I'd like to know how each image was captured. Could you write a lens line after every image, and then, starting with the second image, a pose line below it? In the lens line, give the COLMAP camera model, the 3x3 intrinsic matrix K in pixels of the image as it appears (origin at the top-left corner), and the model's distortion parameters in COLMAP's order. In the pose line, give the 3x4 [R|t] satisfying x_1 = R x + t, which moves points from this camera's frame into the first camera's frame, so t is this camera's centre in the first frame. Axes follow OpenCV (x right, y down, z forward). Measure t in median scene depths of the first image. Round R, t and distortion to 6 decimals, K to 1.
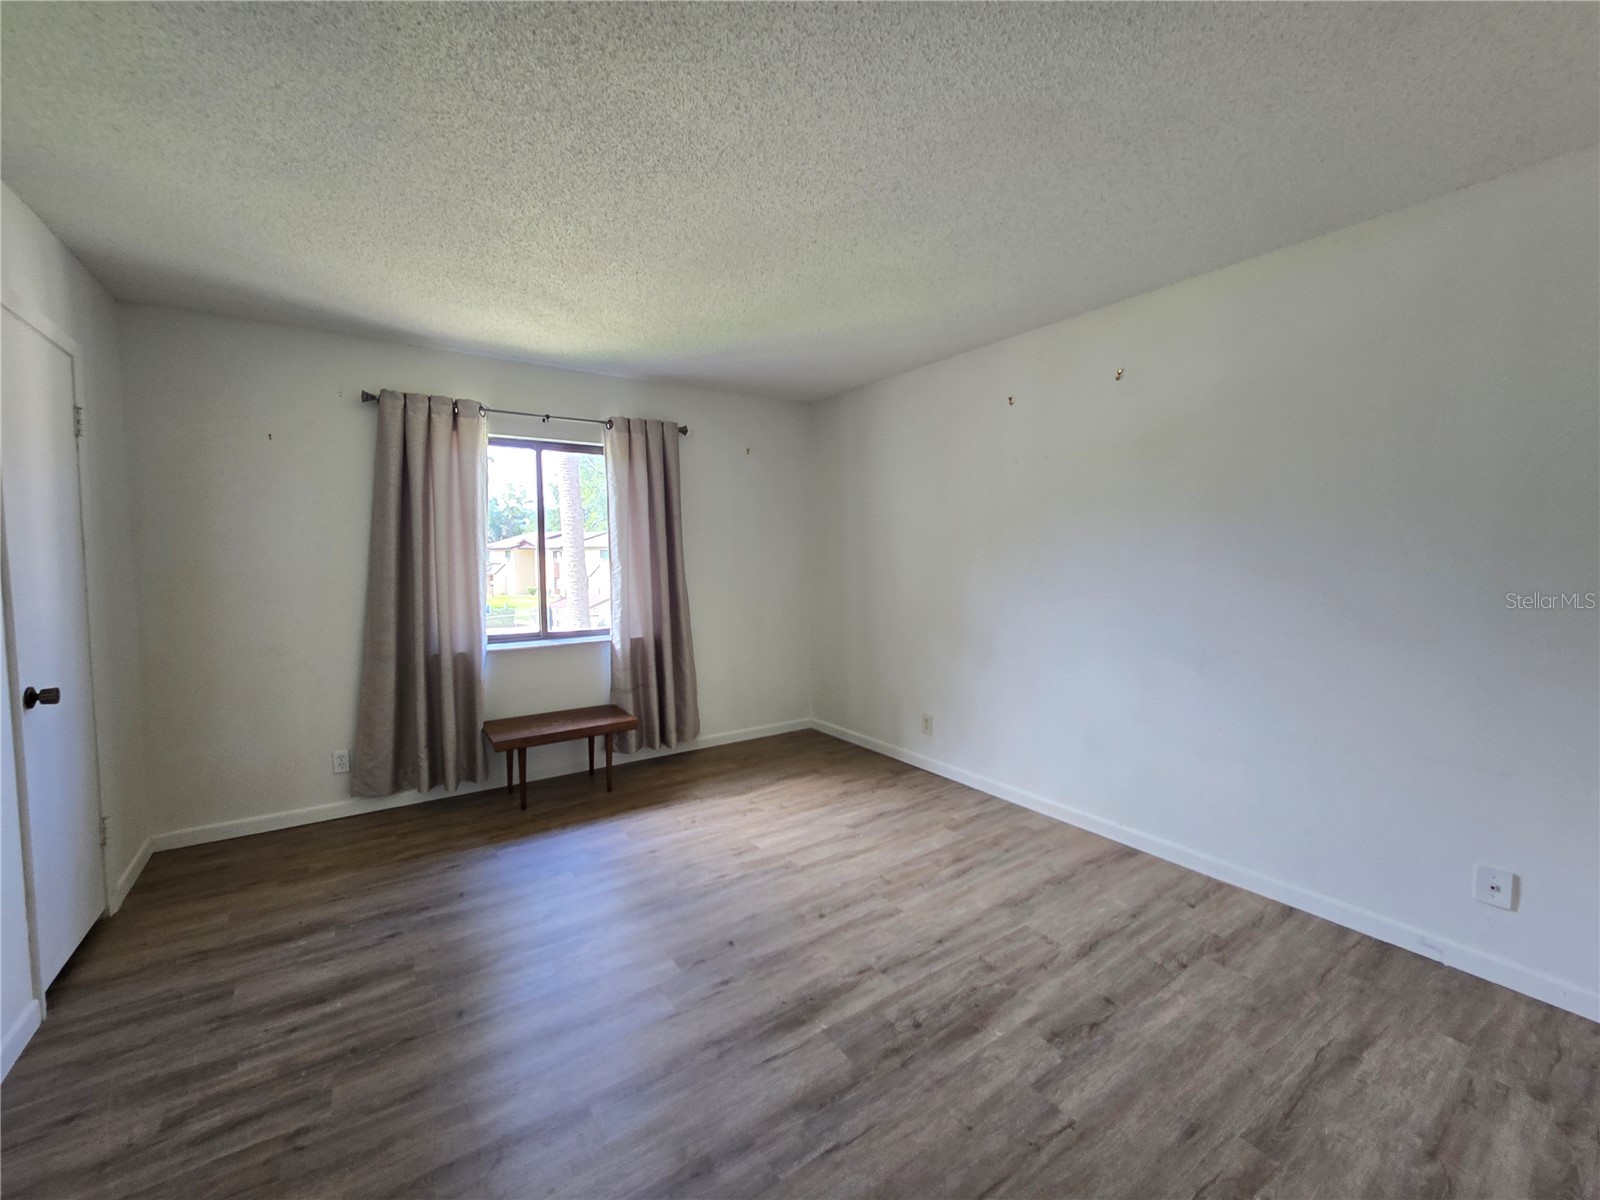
lens RADIAL K [[646.6, 0, 800.0], [0, 646.6, 600.0], [0, 0, 1]] dist [0.000231, 0.000060]
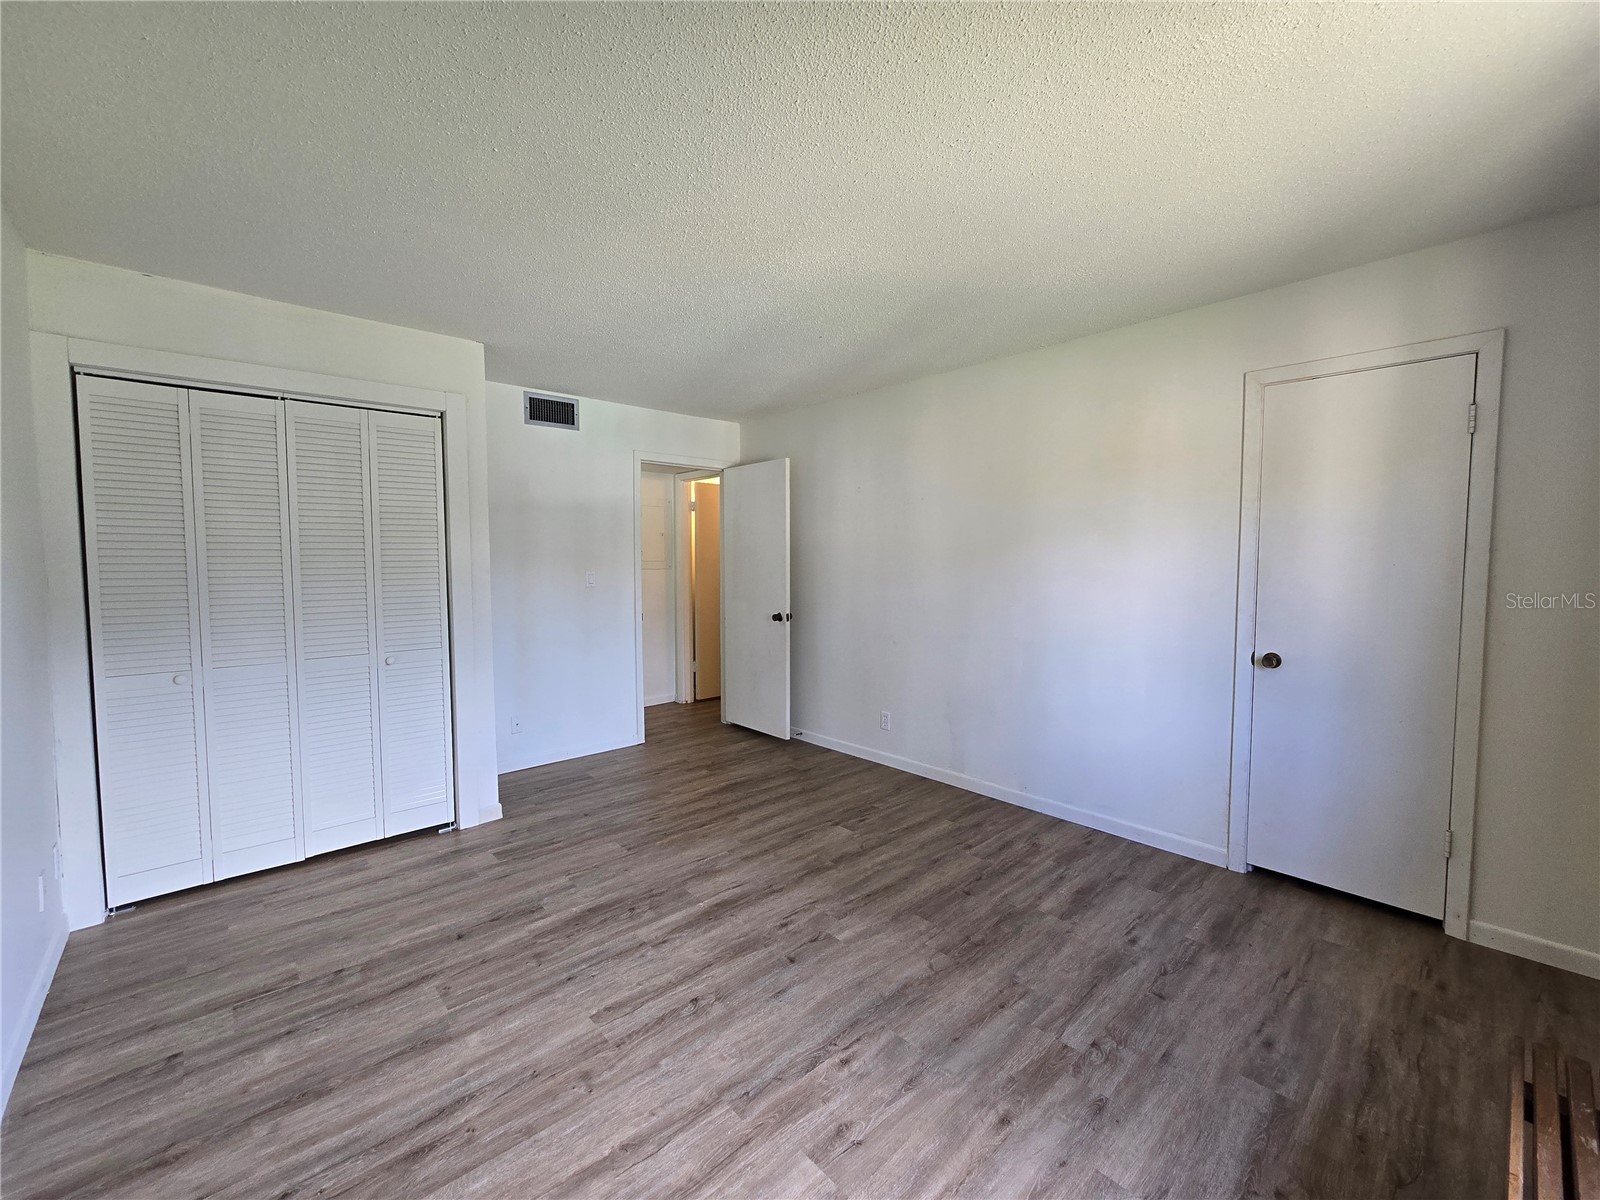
lens RADIAL K [[666.1, 0, 809.7], [0, 666.1, 595.3], [0, 0, 1]] dist [-0.000613, -0.000250]
pose [[-0.988924, 0.016944, -0.147455, 0.005076], [-0.001903, 0.991934, 0.126743, -0.137084], [0.148413, 0.125620, -0.980914, 1.821527]]
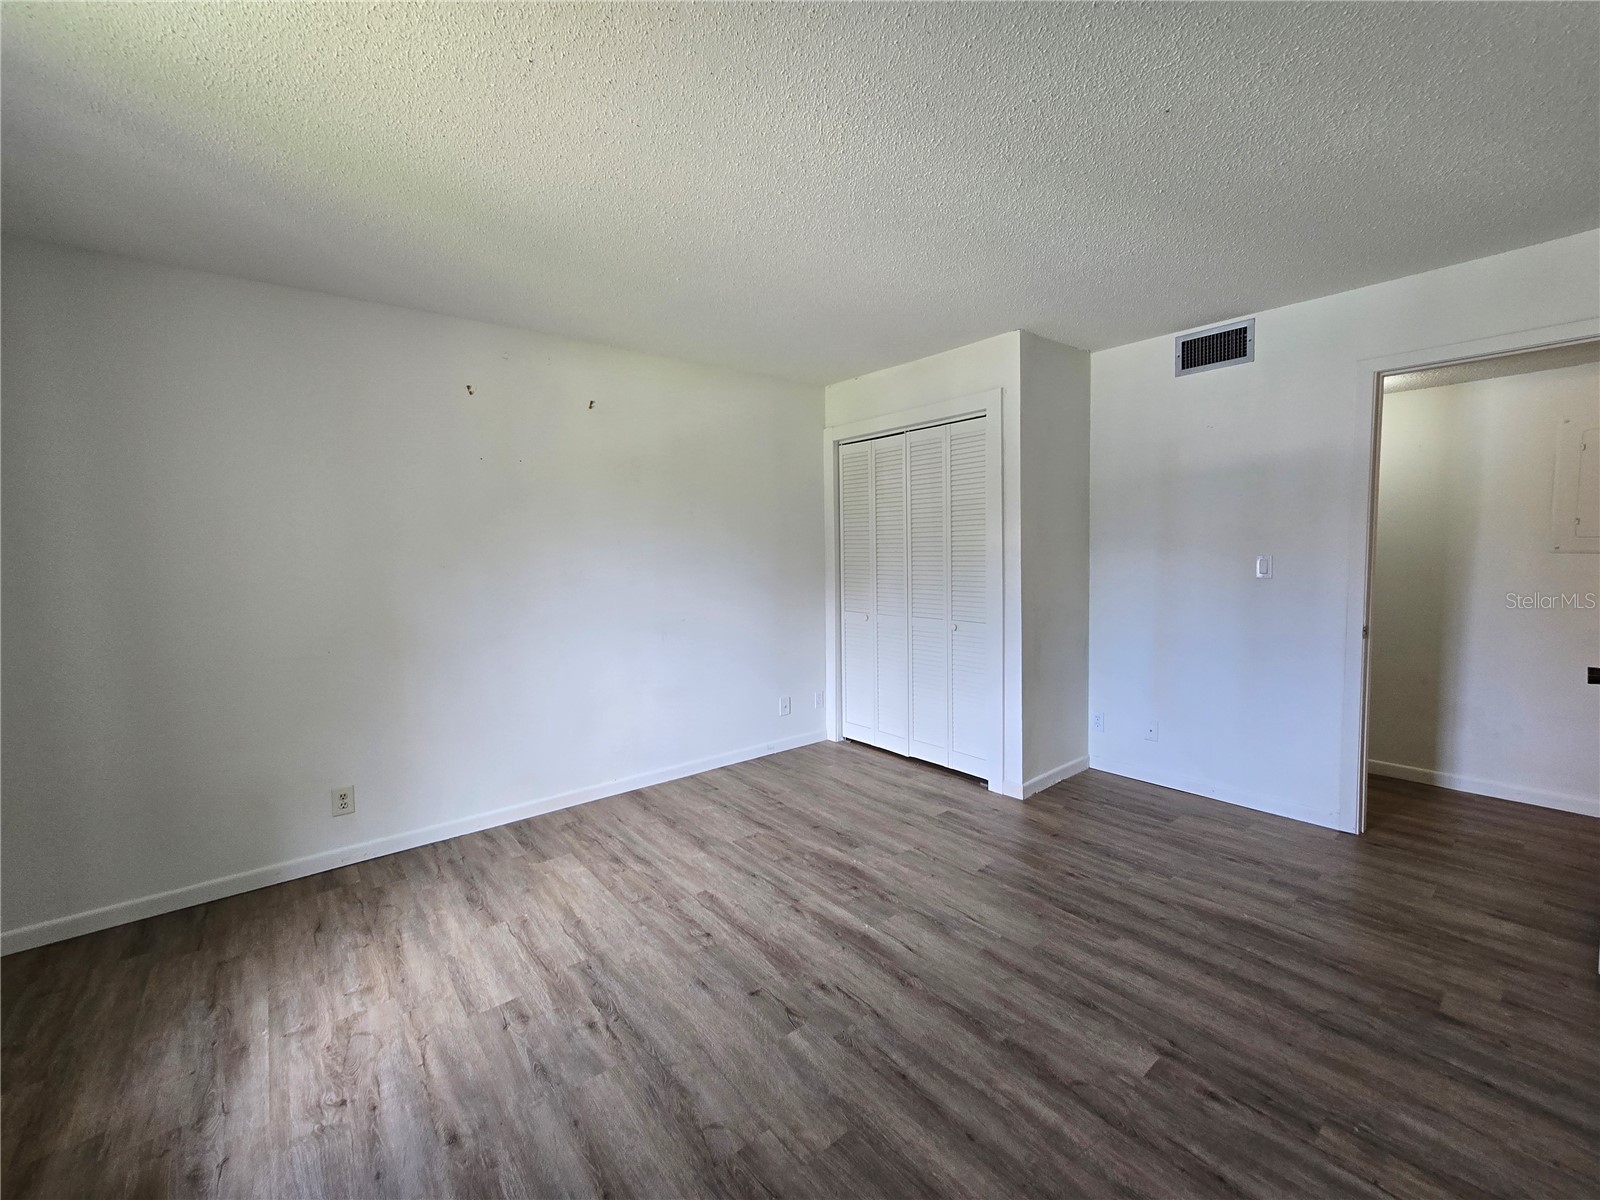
lens RADIAL K [[662.8, 0, 794.7], [0, 662.8, 594.3], [0, 0, 1]] dist [-0.001149, -0.000547]
pose [[-0.069602, -0.066813, 0.995335, -0.928283], [0.090952, 0.993174, 0.073028, -0.071159], [-0.993420, 0.095611, -0.063050, 0.899329]]
